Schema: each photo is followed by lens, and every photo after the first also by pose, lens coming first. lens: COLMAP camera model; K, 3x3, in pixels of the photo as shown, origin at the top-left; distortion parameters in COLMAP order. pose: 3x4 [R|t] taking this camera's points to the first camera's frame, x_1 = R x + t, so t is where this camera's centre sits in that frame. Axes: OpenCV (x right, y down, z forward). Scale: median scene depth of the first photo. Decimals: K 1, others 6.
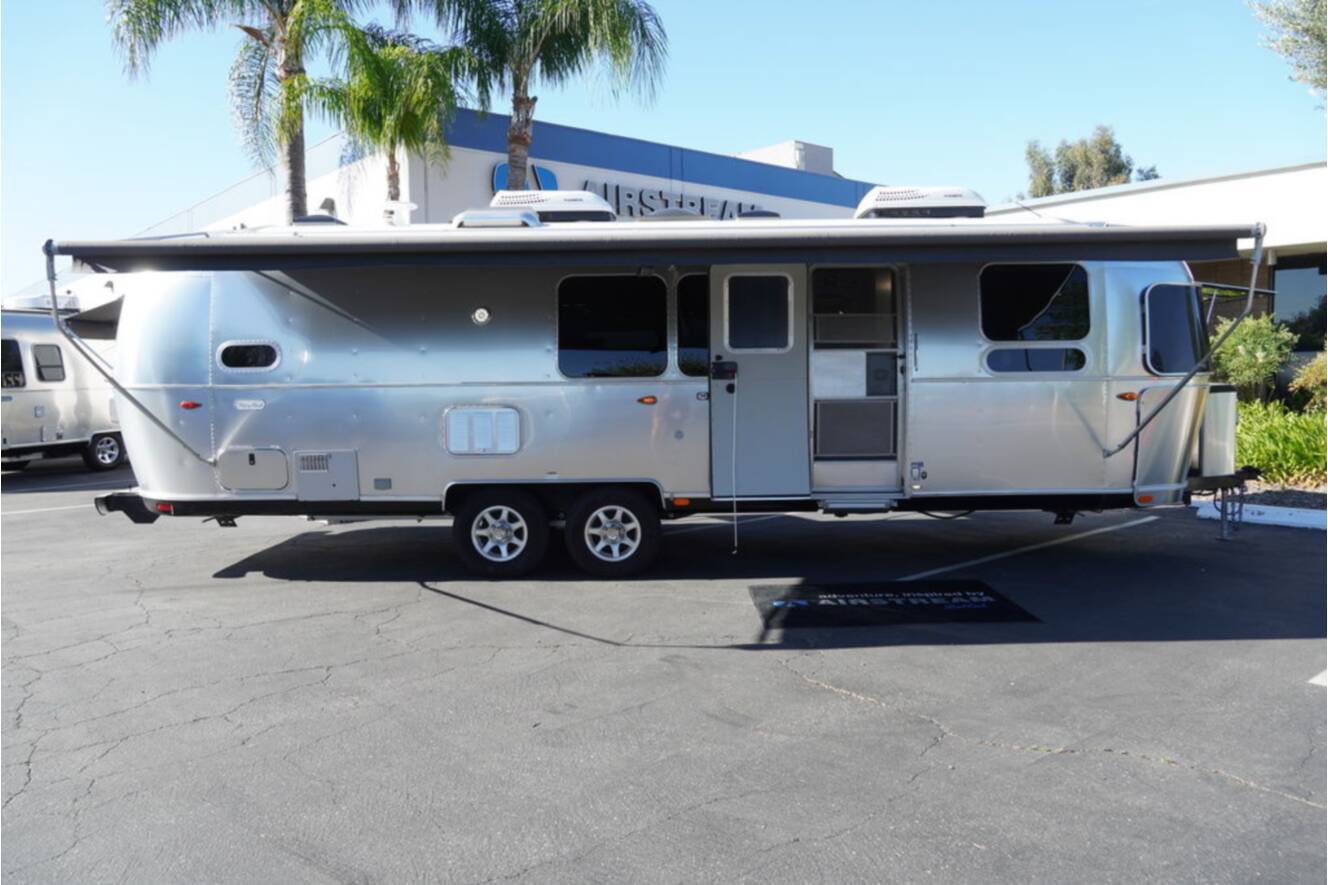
lens RADIAL K [[997.3, 0, 664.0], [0, 997.3, 442.5], [0, 0, 1]] dist [-0.053870, 0.070203]
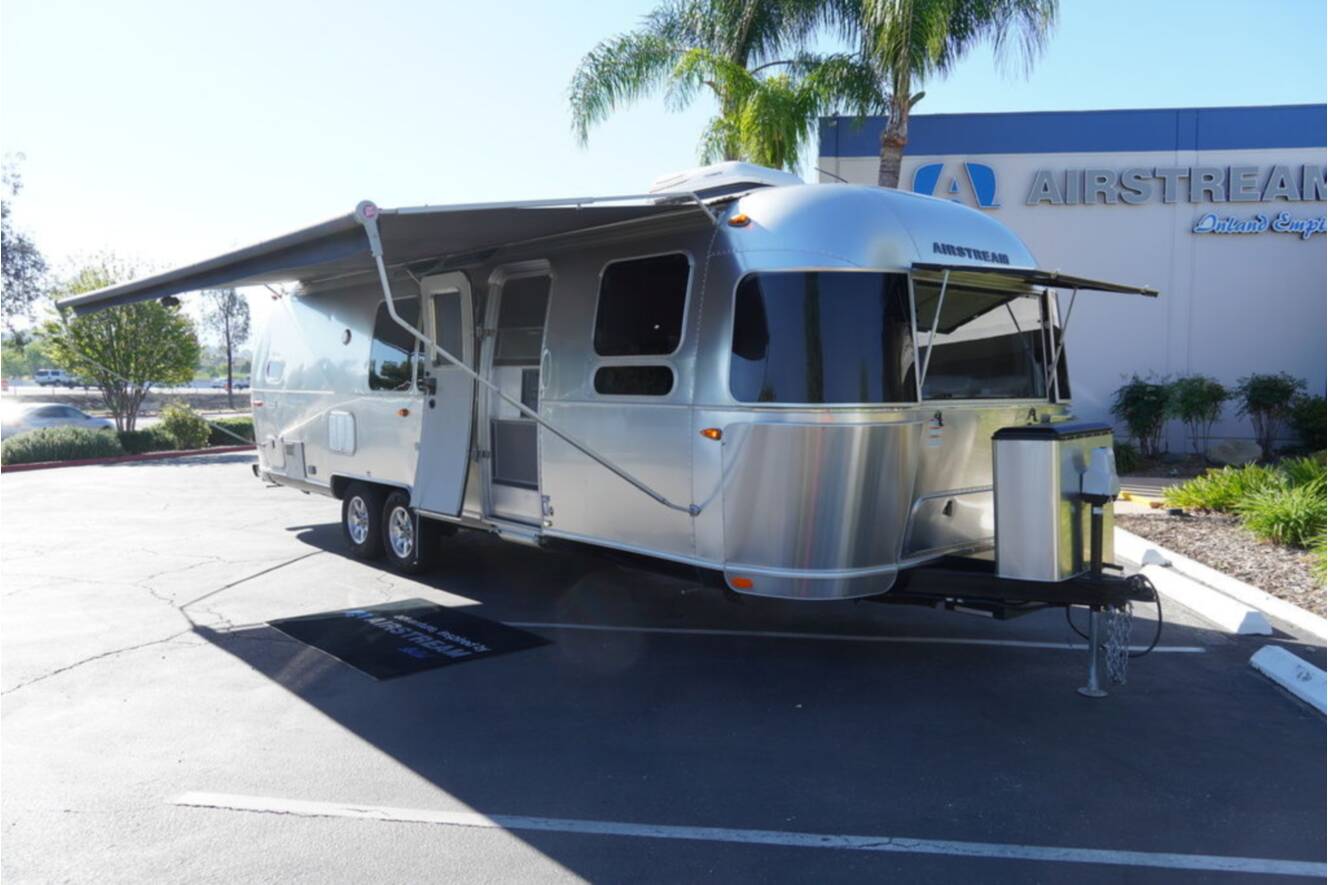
lens RADIAL K [[999.1, 0, 666.9], [0, 999.1, 410.2], [0, 0, 1]] dist [-0.002968, -0.000789]
pose [[0.669794, 0.036484, -0.741651, 0.965236], [-0.068849, 0.997541, -0.013107, -0.049860], [0.739349, 0.059841, 0.670658, 0.484959]]
